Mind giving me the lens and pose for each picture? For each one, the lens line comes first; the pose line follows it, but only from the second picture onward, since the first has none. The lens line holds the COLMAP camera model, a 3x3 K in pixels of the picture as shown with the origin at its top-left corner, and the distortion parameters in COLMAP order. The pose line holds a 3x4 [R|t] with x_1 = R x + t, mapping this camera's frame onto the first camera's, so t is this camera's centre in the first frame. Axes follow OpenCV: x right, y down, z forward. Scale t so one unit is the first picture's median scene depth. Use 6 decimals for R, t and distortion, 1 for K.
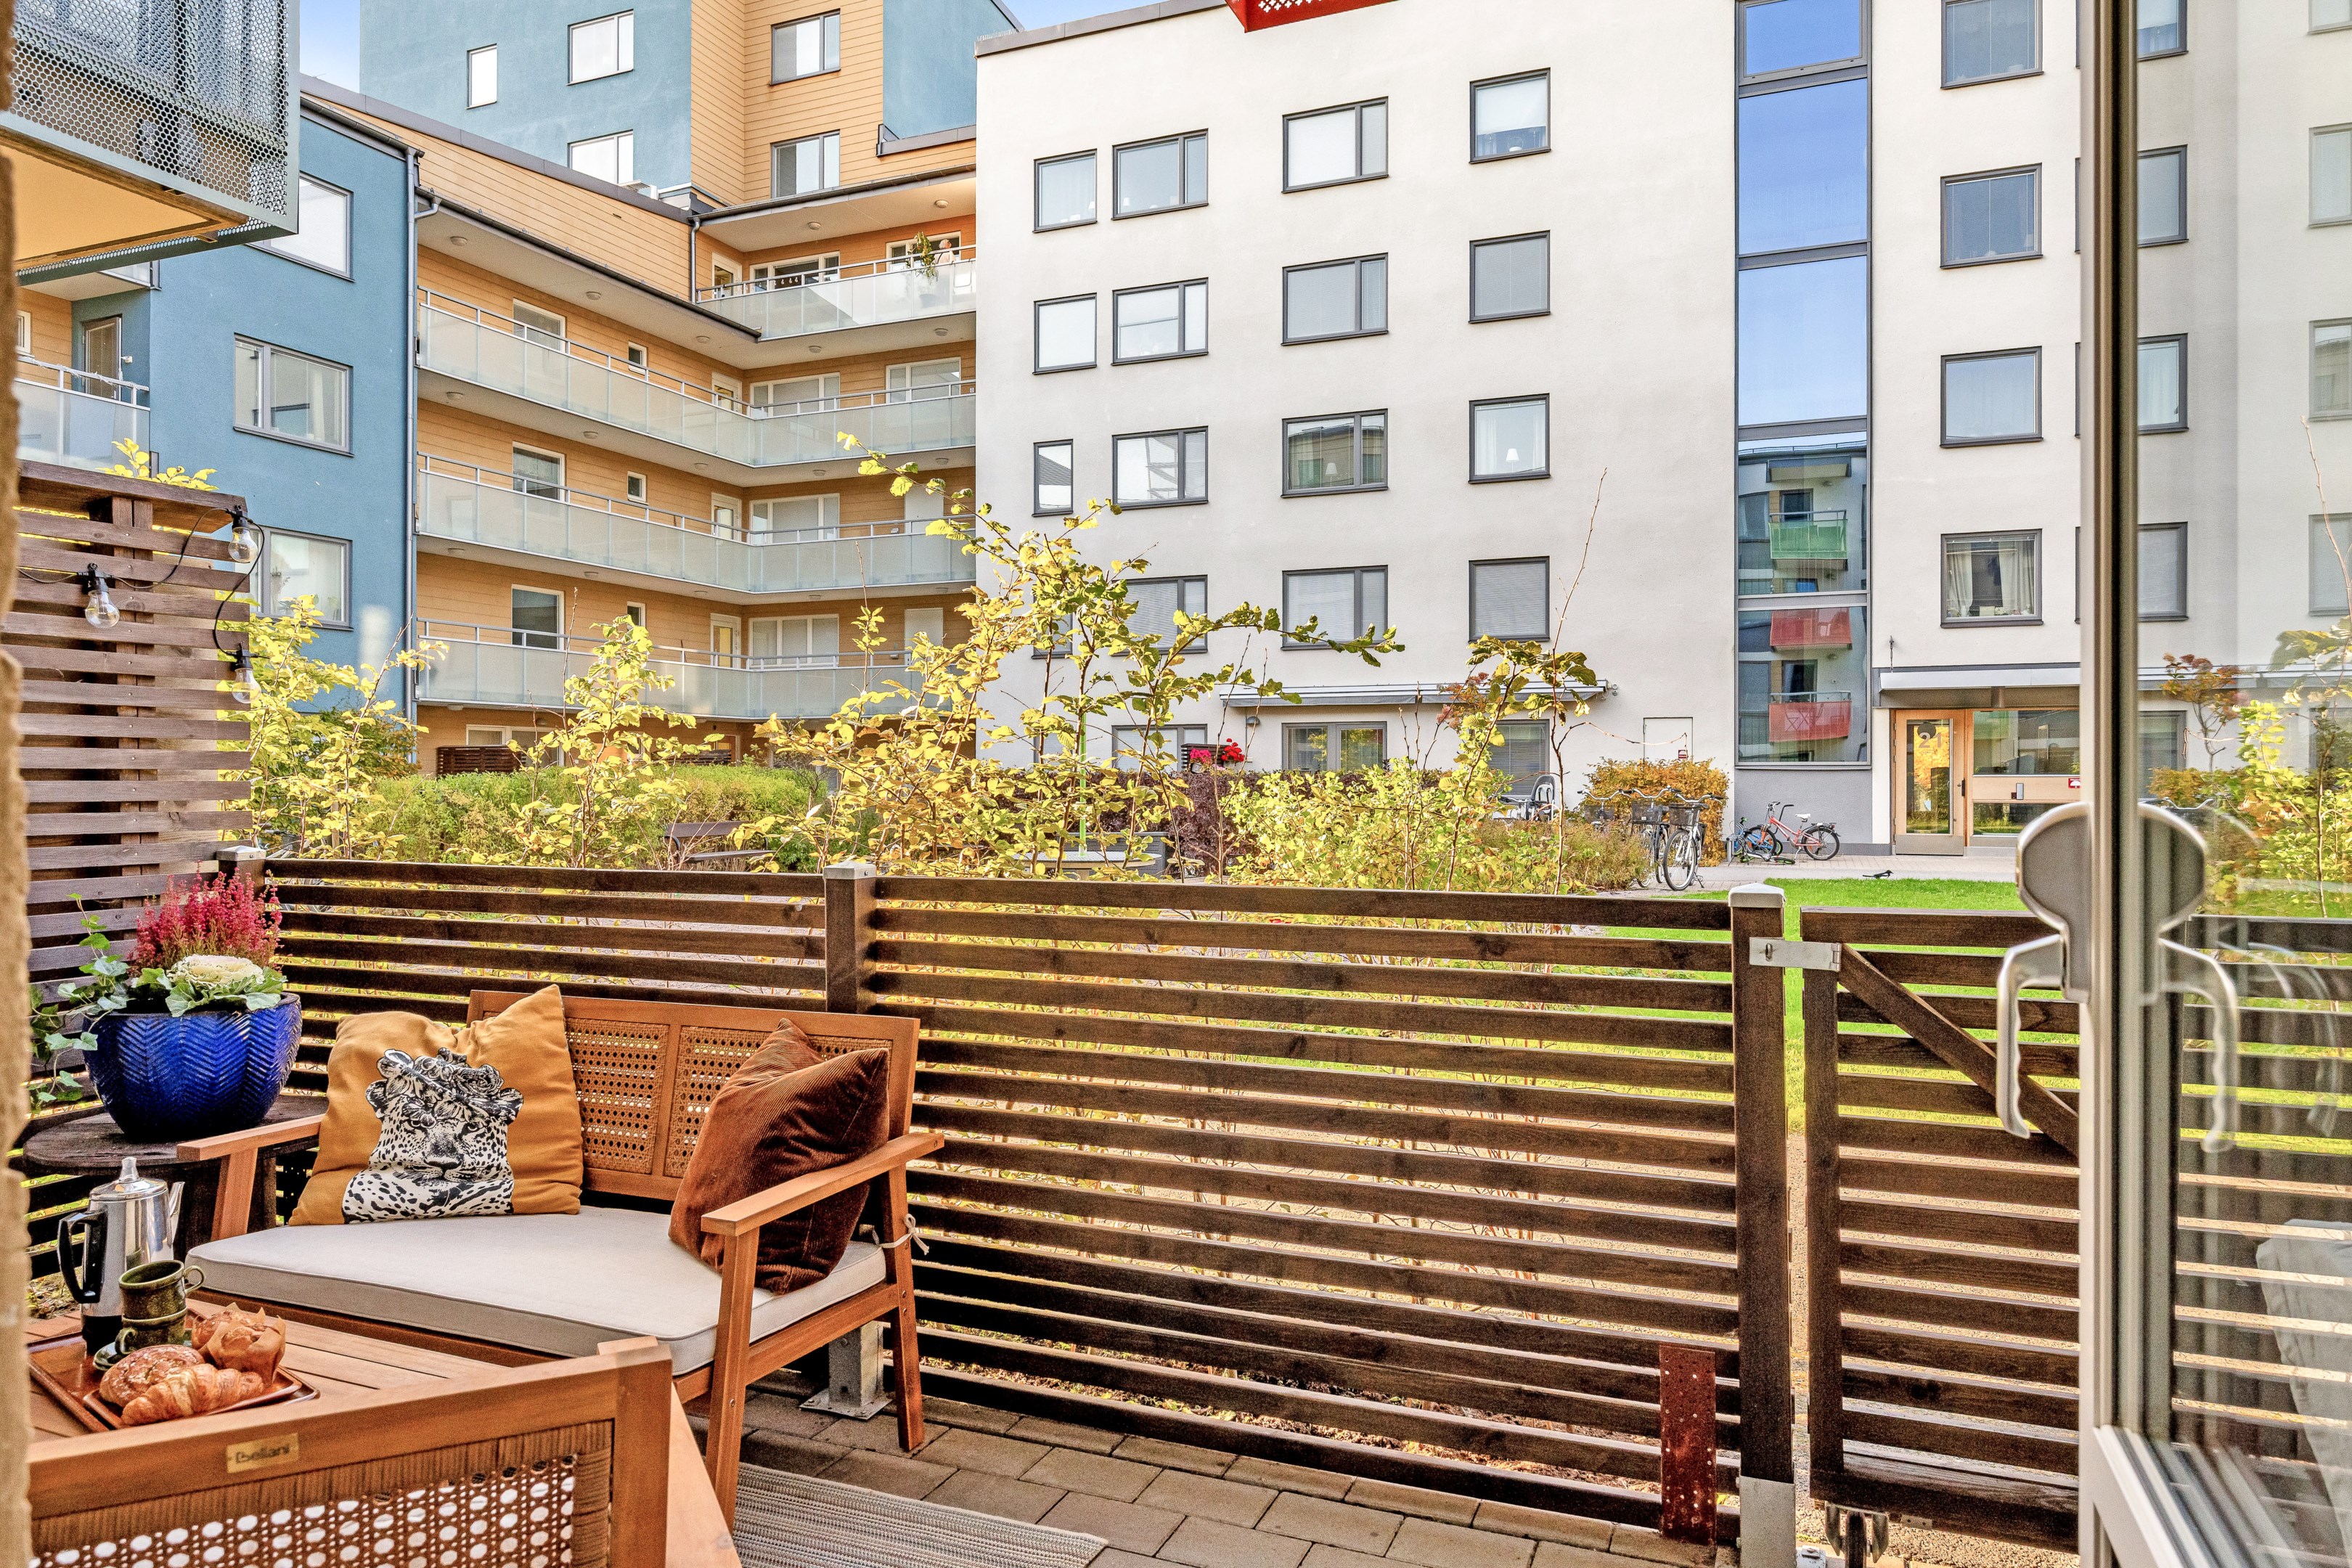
lens RADIAL K [[1499.7, 0, 1180.7], [0, 1499.7, 773.3], [0, 0, 1]] dist [-0.004125, 0.000957]
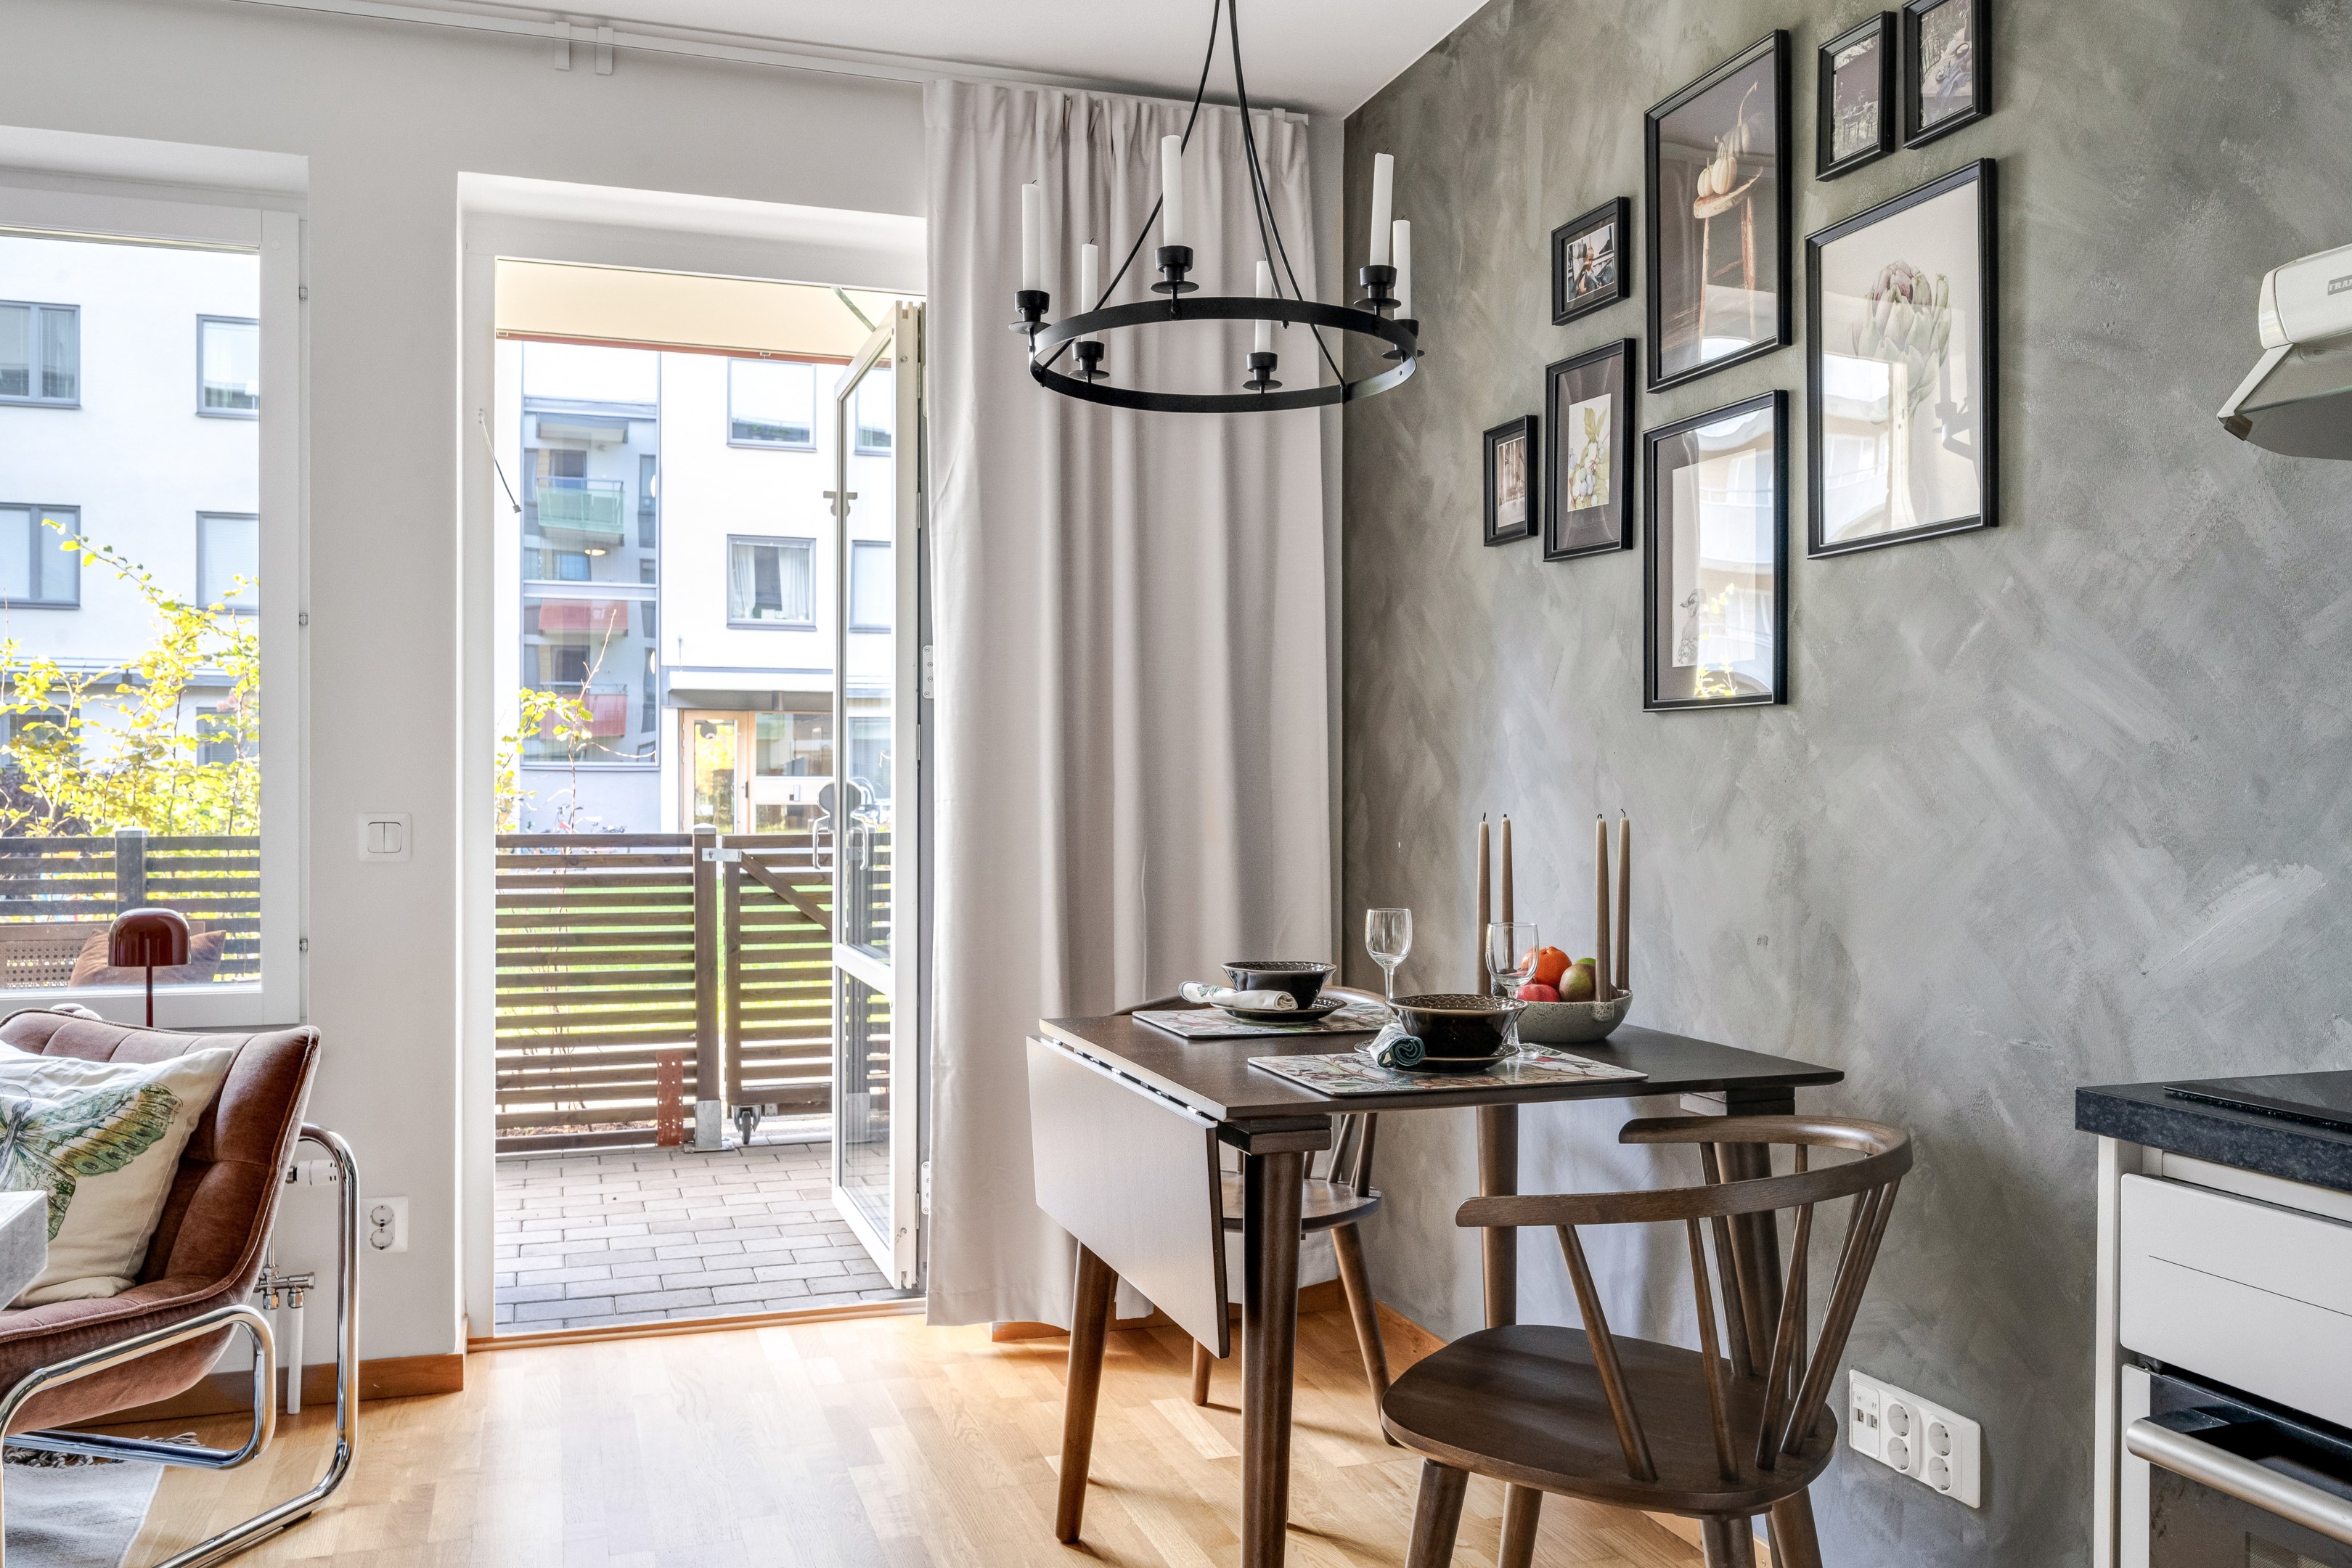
lens RADIAL K [[1871.8, 0, 1176.0], [0, 1871.8, 784.0], [0, 0, 1]] dist [0.000334, 0.000309]
pose [[0.756264, 0.001867, 0.654264, -0.545928], [-0.005514, 0.999979, 0.003521, 0.002405], [-0.654243, -0.006270, 0.756258, -0.930710]]
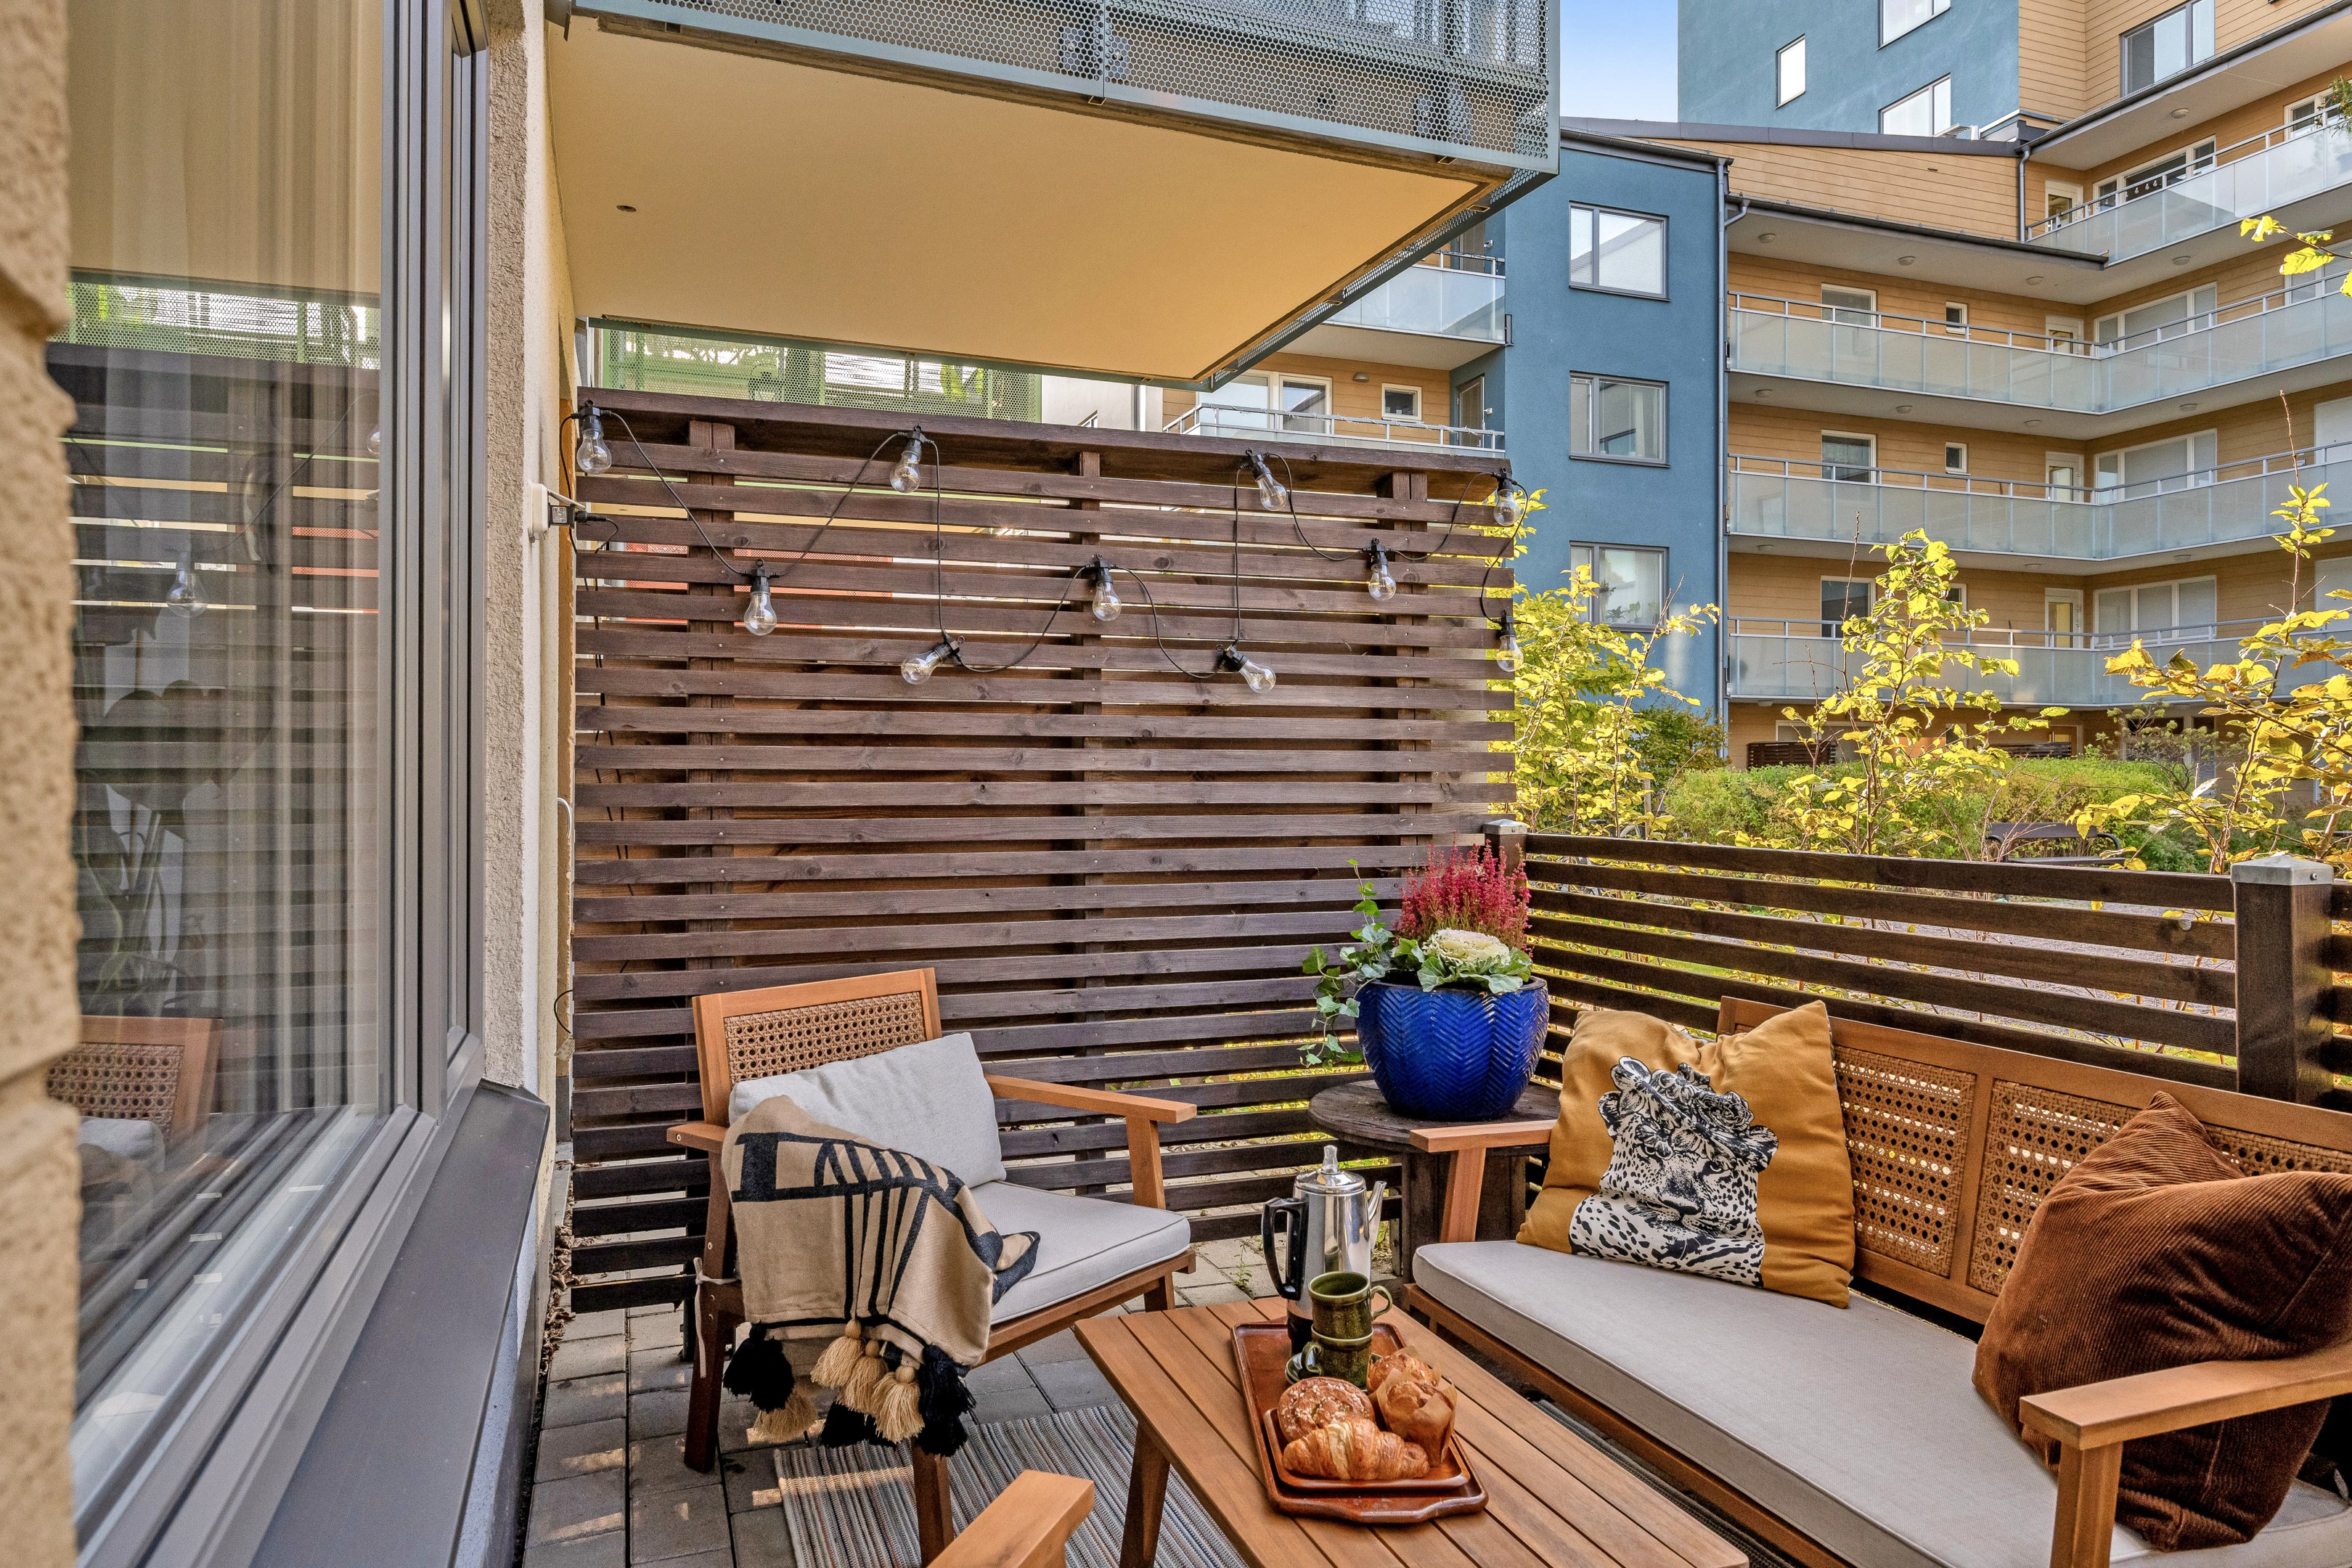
lens RADIAL K [[1499.7, 0, 1180.7], [0, 1499.7, 773.3], [0, 0, 1]] dist [-0.004125, 0.000957]
pose [[0.676508, -0.001978, -0.736433, -0.058303], [0.001591, 0.999998, -0.001224, 0.019646], [0.736434, -0.000344, 0.676509, 0.194039]]
